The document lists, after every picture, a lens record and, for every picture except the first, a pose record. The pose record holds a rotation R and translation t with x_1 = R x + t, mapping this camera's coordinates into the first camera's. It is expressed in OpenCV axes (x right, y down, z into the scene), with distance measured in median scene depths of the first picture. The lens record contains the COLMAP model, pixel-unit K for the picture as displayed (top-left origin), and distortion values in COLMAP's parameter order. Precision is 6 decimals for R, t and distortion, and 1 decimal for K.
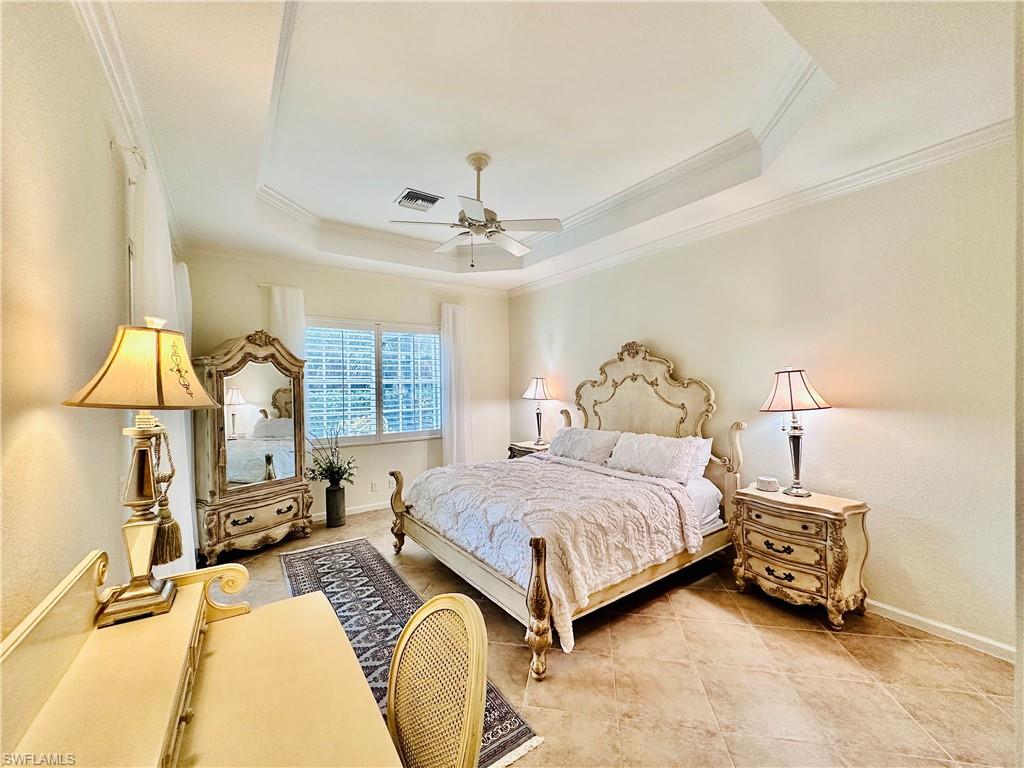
lens RADIAL K [[409.5, 0, 512.5], [0, 409.5, 386.4], [0, 0, 1]] dist [0.000056, 0.000202]
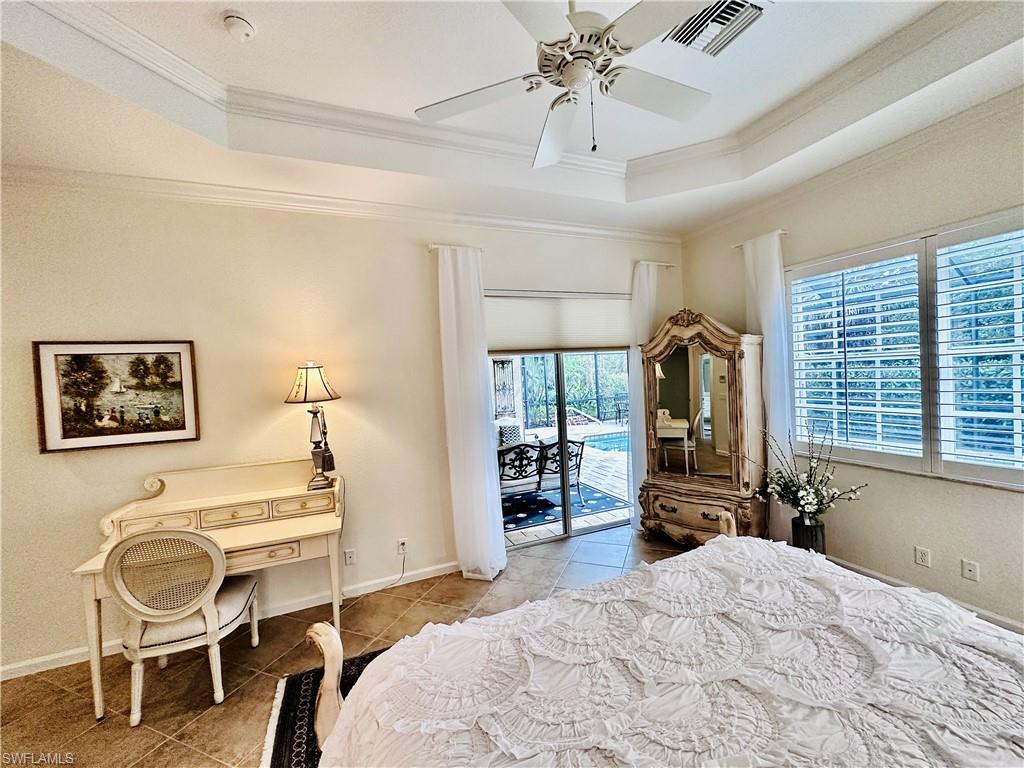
lens RADIAL K [[409.5, 0, 512.5], [0, 409.5, 386.4], [0, 0, 1]] dist [0.000056, 0.000202]
pose [[-0.199004, 0.050333, -0.978705, 0.341240], [0.049933, 0.997904, 0.041167, -0.022099], [0.978726, -0.040677, -0.201100, 0.785298]]
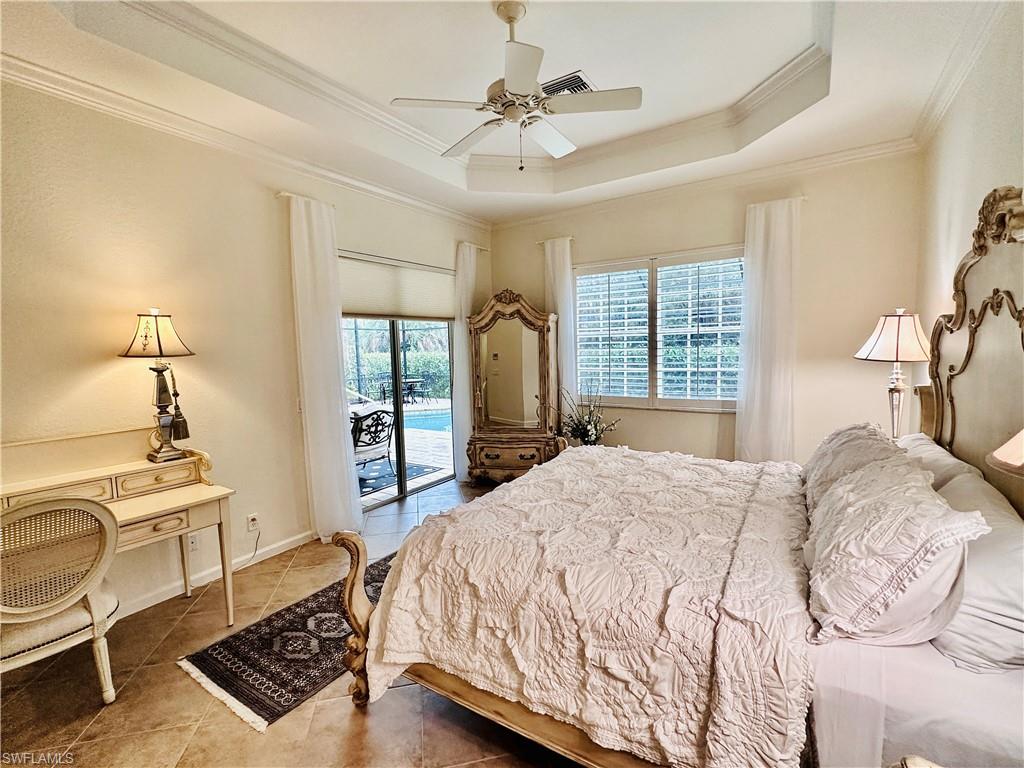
lens RADIAL K [[460.9, 0, 511.5], [0, 460.9, 388.0], [0, 0, 1]] dist [0.000449, 0.000227]
pose [[0.379417, 0.085342, -0.921281, 0.526005], [0.018332, 0.994848, 0.099707, 0.002881], [0.925044, -0.054720, 0.375898, 0.524996]]
